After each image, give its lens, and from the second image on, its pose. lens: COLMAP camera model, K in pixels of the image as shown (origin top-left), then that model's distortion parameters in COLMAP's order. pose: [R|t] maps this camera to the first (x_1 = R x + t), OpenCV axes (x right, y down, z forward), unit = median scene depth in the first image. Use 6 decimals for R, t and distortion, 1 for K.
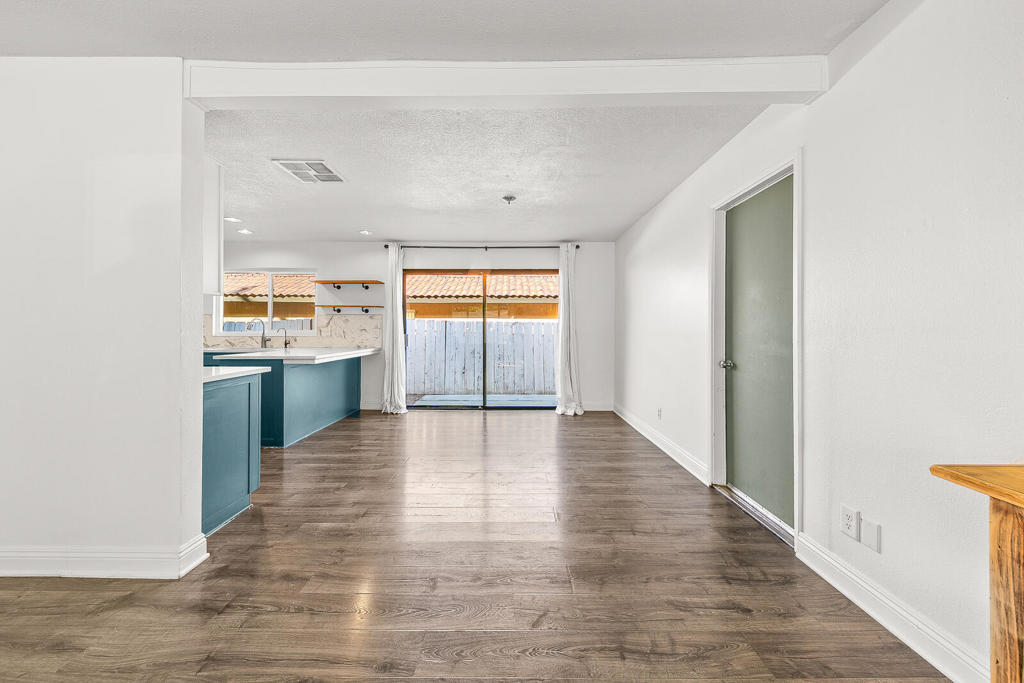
lens RADIAL K [[357.7, 0, 510.3], [0, 357.7, 327.1], [0, 0, 1]] dist [0.005229, -0.000887]
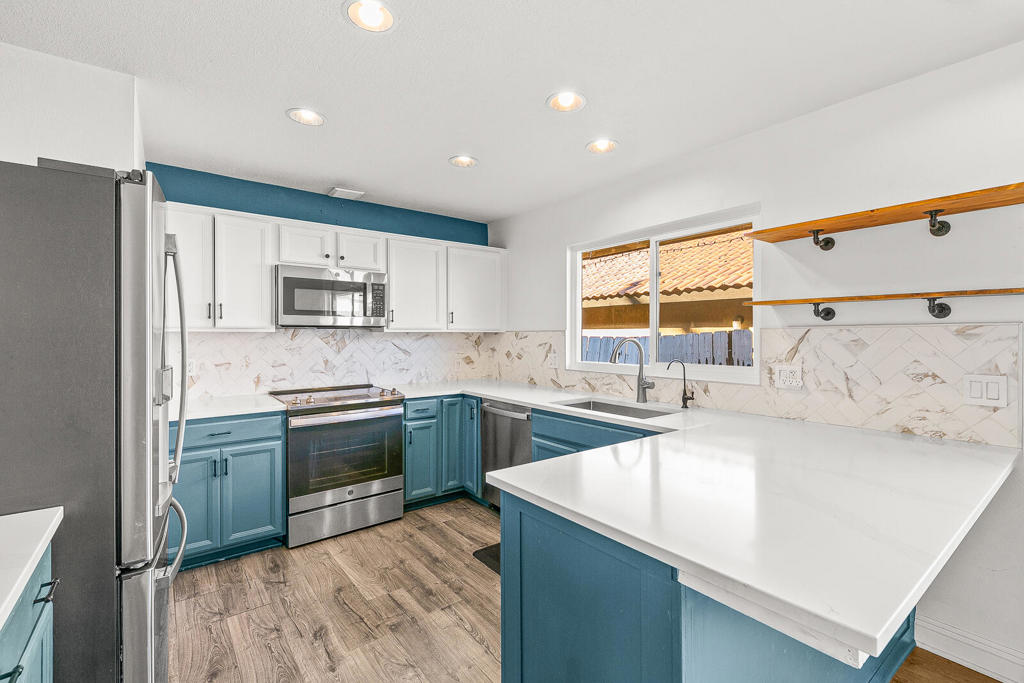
lens RADIAL K [[455.5, 0, 517.8], [0, 455.5, 334.3], [0, 0, 1]] dist [0.006850, -0.000968]
pose [[0.614798, -0.007006, -0.788653, -0.321759], [0.010459, 0.999945, -0.000731, -0.029226], [0.788615, -0.007799, 0.614838, 0.512176]]
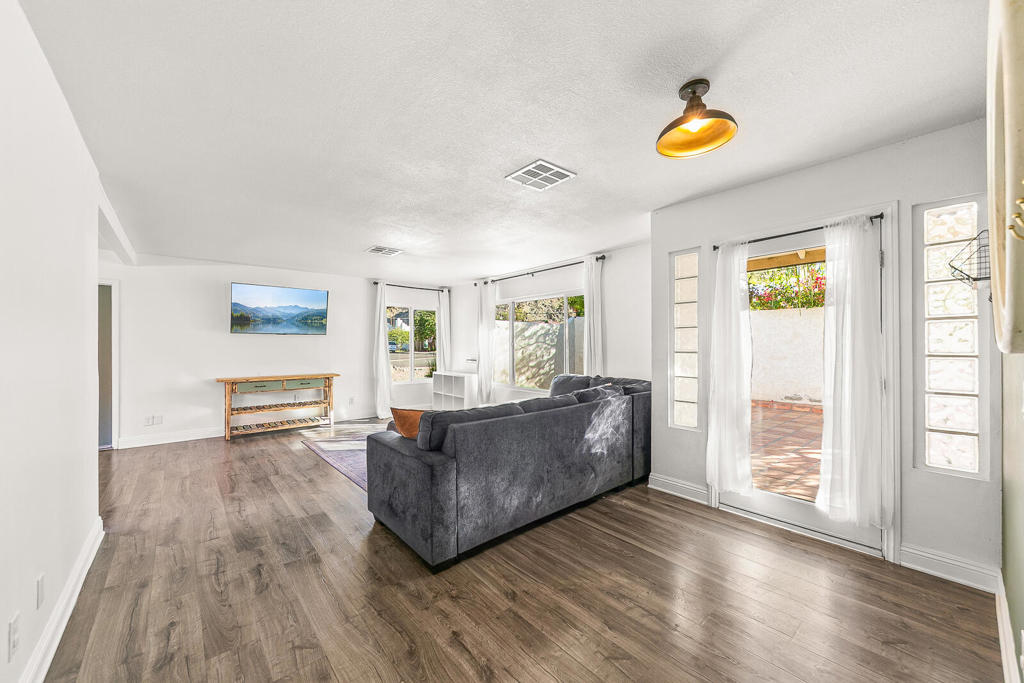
lens RADIAL K [[377.0, 0, 505.7], [0, 377.0, 343.8], [0, 0, 1]] dist [0.007474, -0.000040]
pose [[-0.653056, 0.005648, 0.757288, -1.004355], [-0.003281, 0.999942, -0.010287, -0.019305], [-0.757302, -0.009203, -0.653000, 0.249556]]
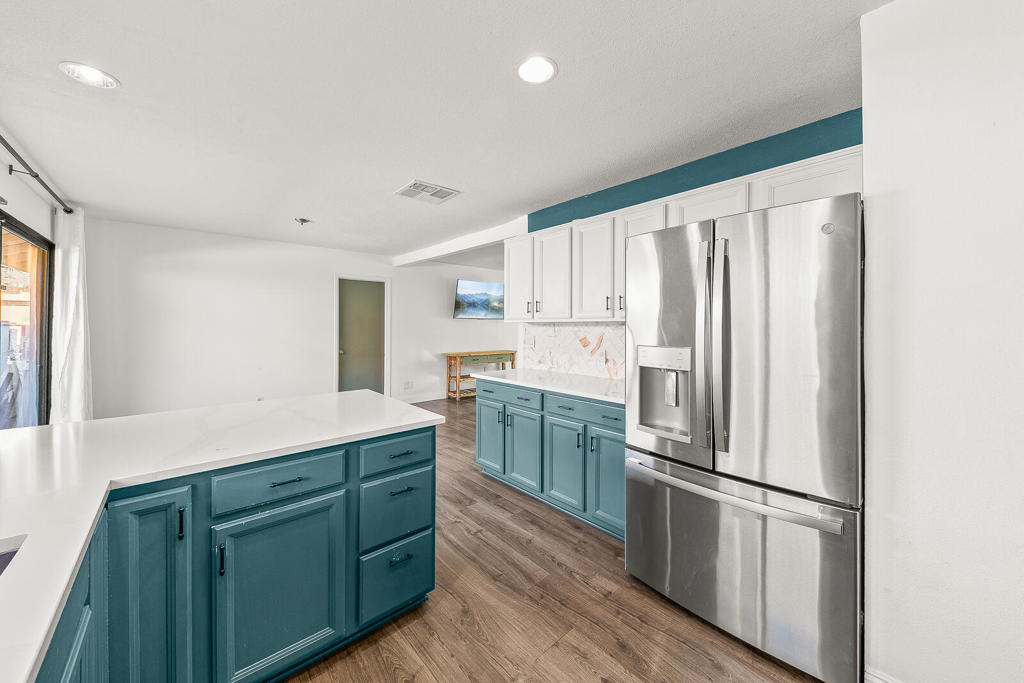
lens RADIAL K [[377.0, 0, 519.4], [0, 377.0, 325.8], [0, 0, 1]] dist [0.007474, -0.000040]
pose [[-0.676795, -0.004510, 0.736158, -0.851507], [-0.006951, 0.999976, -0.000264, -0.029500], [-0.736139, -0.005296, -0.676810, 0.846622]]
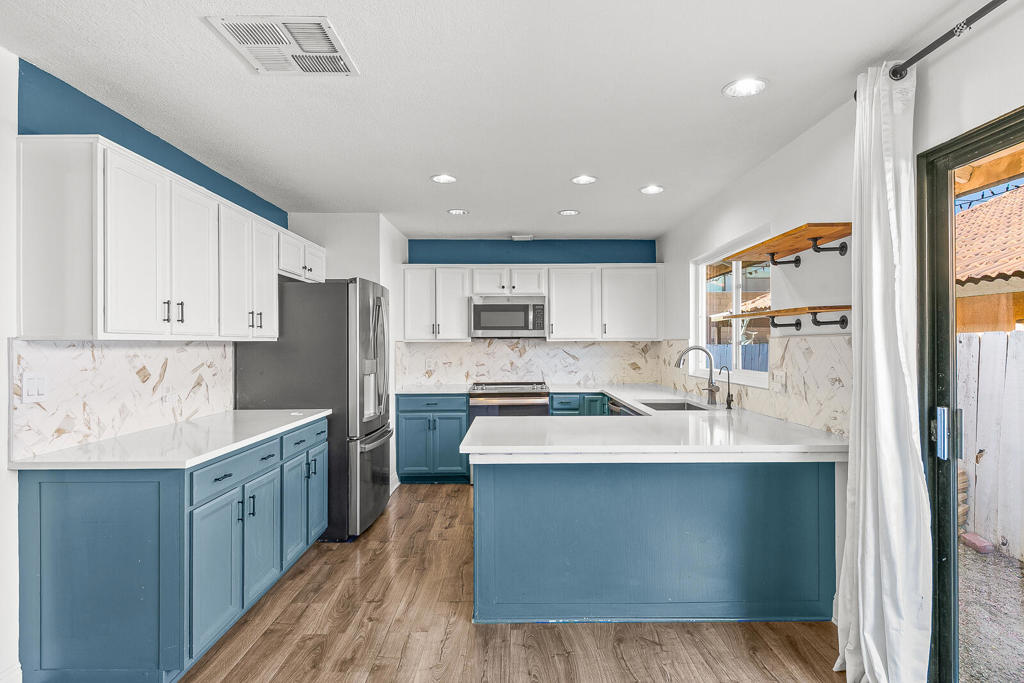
lens RADIAL K [[554.1, 0, 521.0], [0, 554.1, 342.6], [0, 0, 1]] dist [0.008212, -0.003257]
pose [[0.021105, -0.005892, -0.999760, 0.088305], [0.011729, 0.999915, -0.005645, -0.027336], [0.999708, -0.011607, 0.021172, 0.704179]]
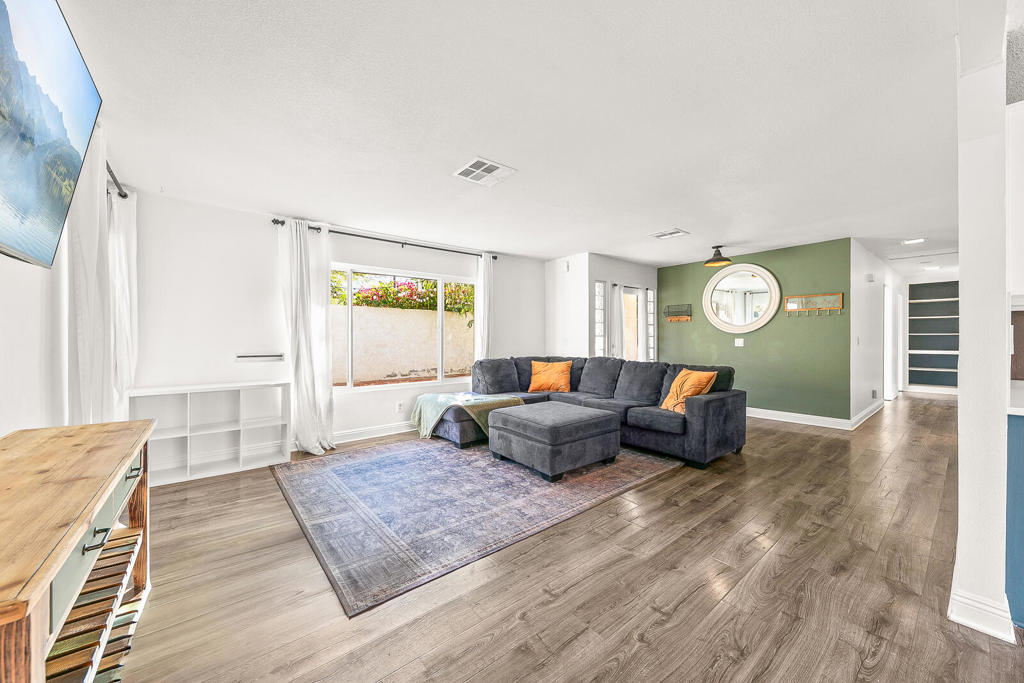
lens RADIAL K [[377.0, 0, 510.2], [0, 377.0, 342.0], [0, 0, 1]] dist [0.007474, -0.000040]
pose [[-0.774145, 0.004881, -0.632990, 0.166801], [0.005048, 0.999986, 0.001537, 0.000508], [0.632988, -0.002006, -0.774159, 0.332968]]
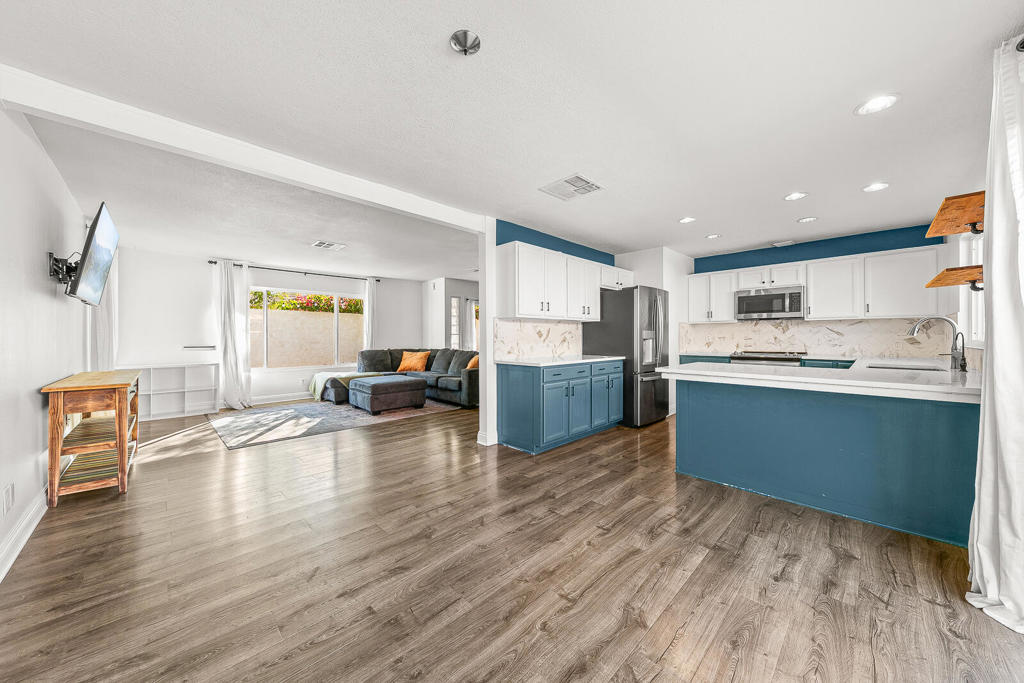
lens RADIAL K [[357.7, 0, 510.4], [0, 357.7, 339.4], [0, 0, 1]] dist [0.005229, -0.000887]
pose [[-0.707311, 0.004179, -0.706890, 0.181623], [0.005909, 0.999983, 0.000000, 0.008482], [0.706878, -0.004177, -0.707323, 0.893740]]
